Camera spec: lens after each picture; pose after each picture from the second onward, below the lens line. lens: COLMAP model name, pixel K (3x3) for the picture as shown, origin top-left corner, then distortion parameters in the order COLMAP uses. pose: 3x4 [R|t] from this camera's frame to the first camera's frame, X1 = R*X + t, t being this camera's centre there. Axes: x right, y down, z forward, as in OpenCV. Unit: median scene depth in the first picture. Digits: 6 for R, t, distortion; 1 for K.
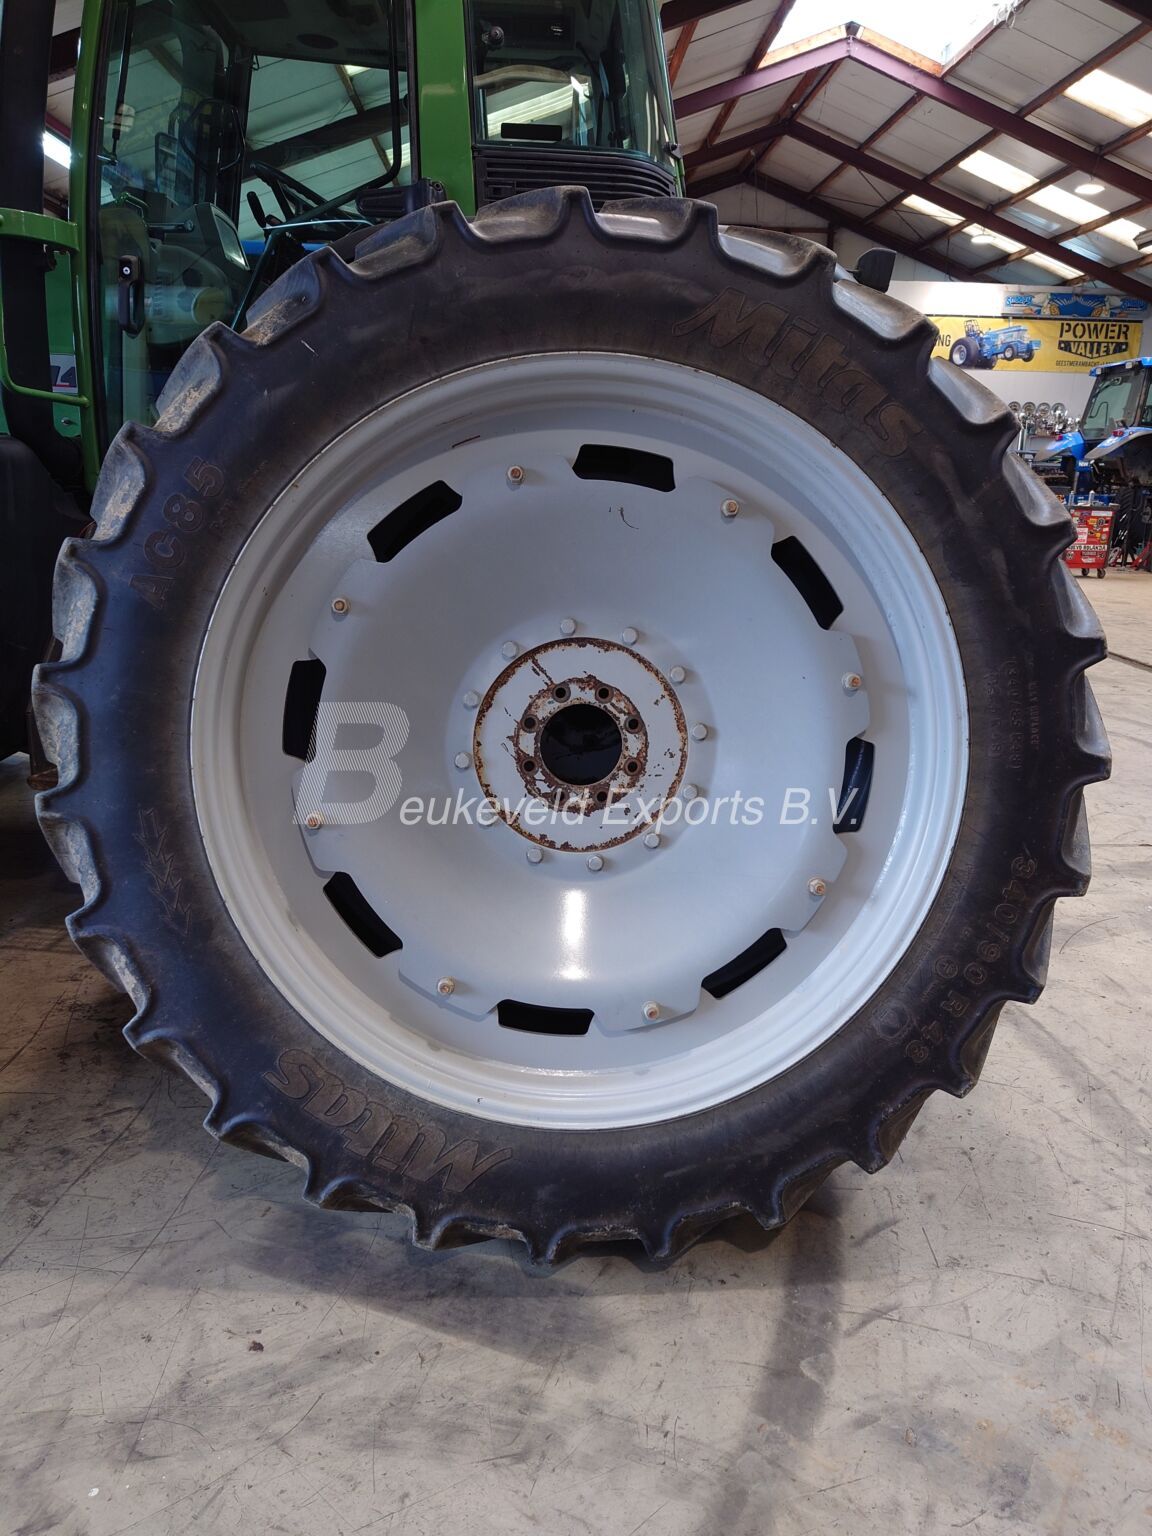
lens RADIAL K [[1077.7, 0, 580.9], [0, 1077.7, 763.0], [0, 0, 1]] dist [-0.010062, 0.013821]
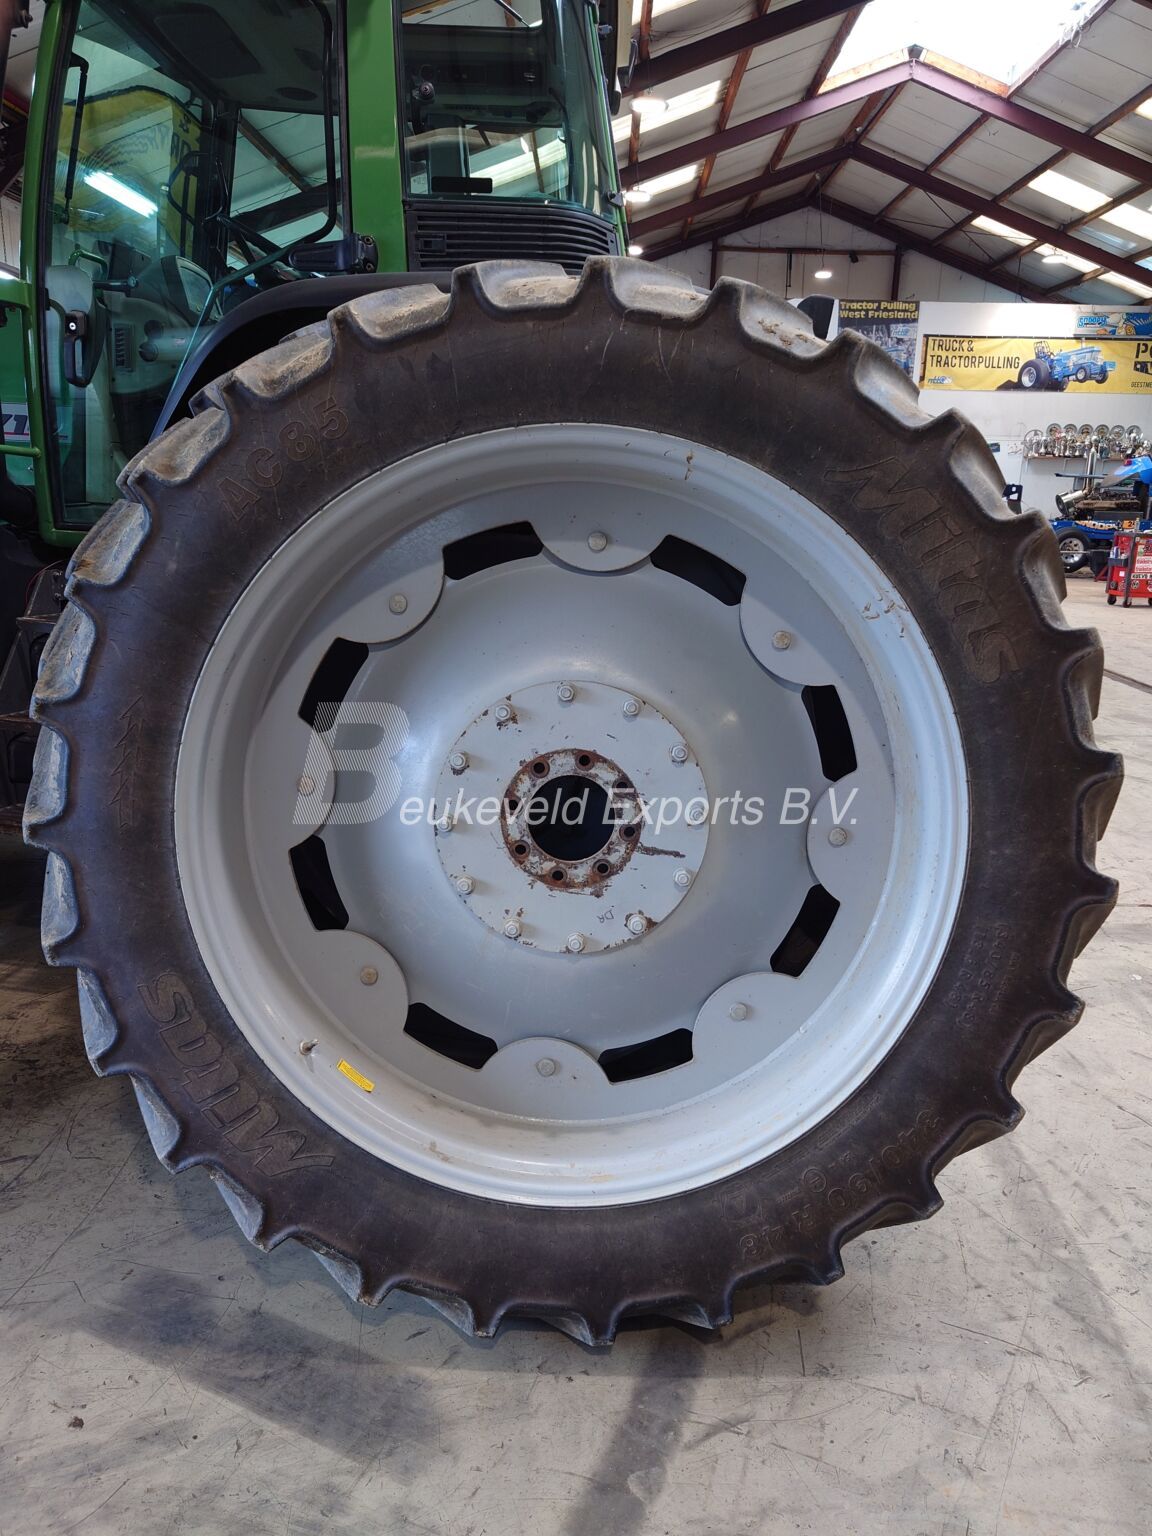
lens RADIAL K [[1077.7, 0, 576.2], [0, 1077.7, 758.5], [0, 0, 1]] dist [-0.010062, 0.013821]
pose [[0.997081, 0.019532, -0.073817, 0.146820], [-0.021027, 0.999588, -0.019530, -0.038587], [0.073405, 0.021025, 0.997081, 0.024773]]
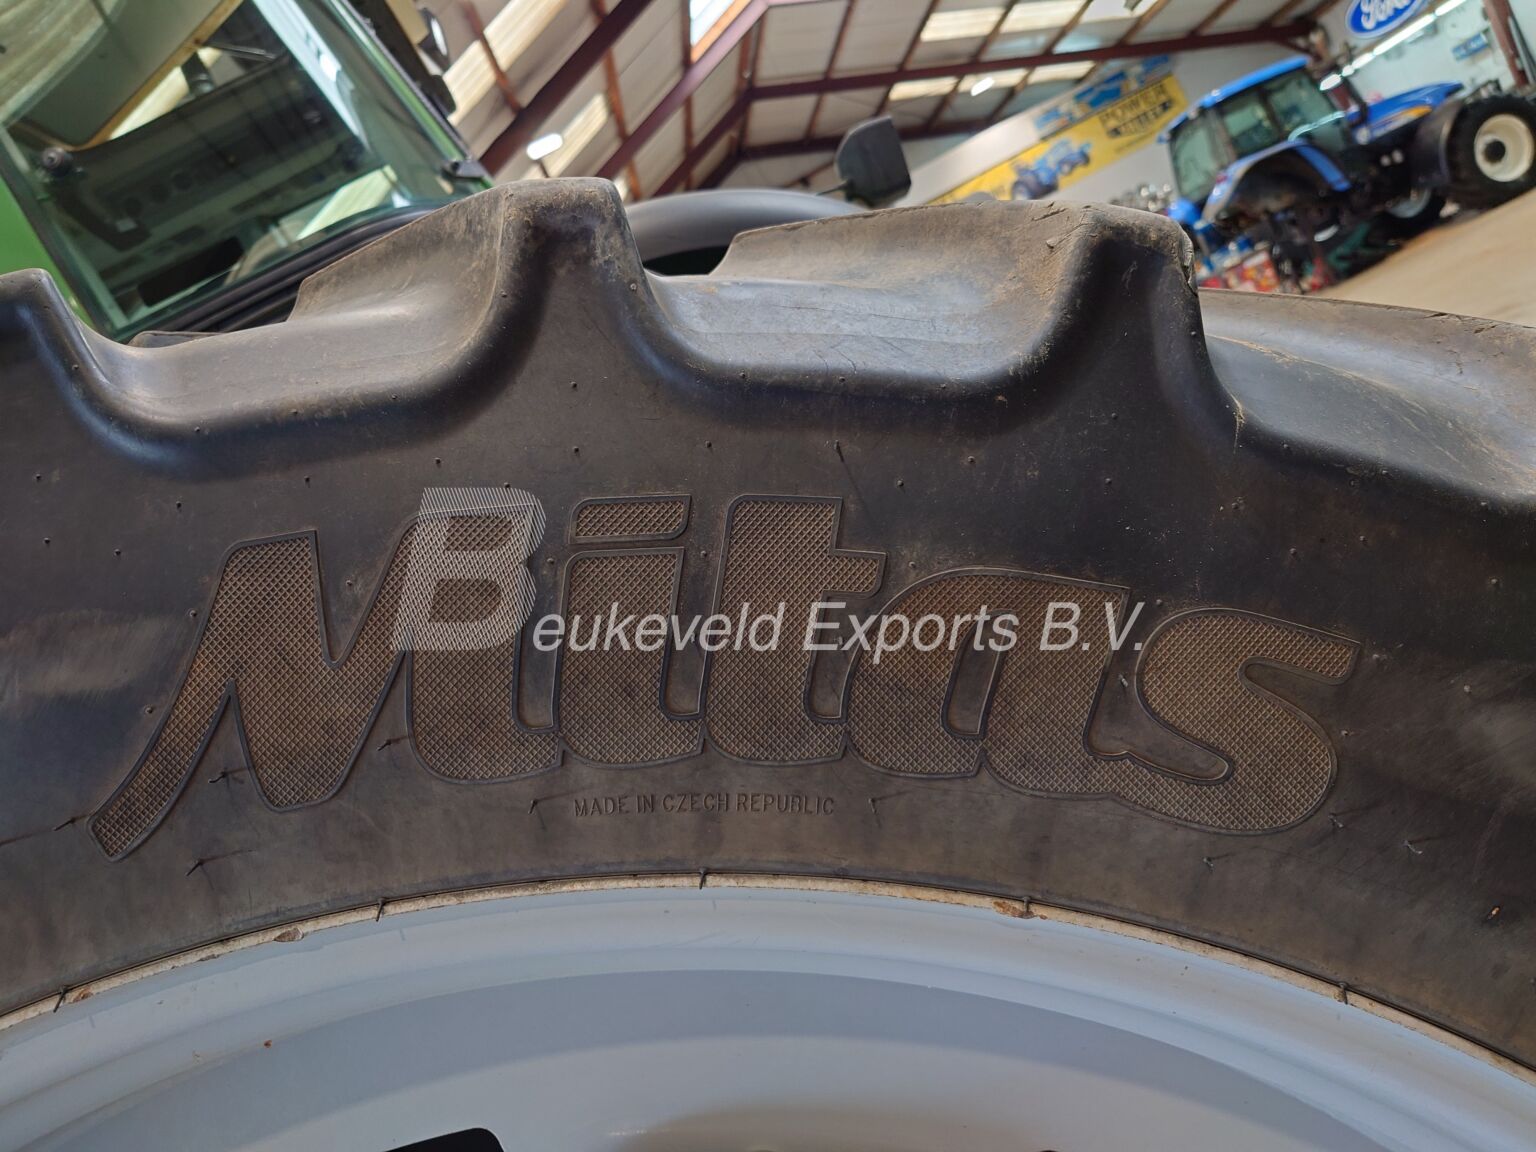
lens RADIAL K [[1077.7, 0, 767.1], [0, 1077.7, 581.2], [0, 0, 1]] dist [-0.010062, 0.013821]
pose [[0.874939, -0.482915, -0.035698, 0.155474], [0.471700, 0.866639, -0.162592, -0.230244], [0.109456, 0.125419, 0.986047, 0.524204]]
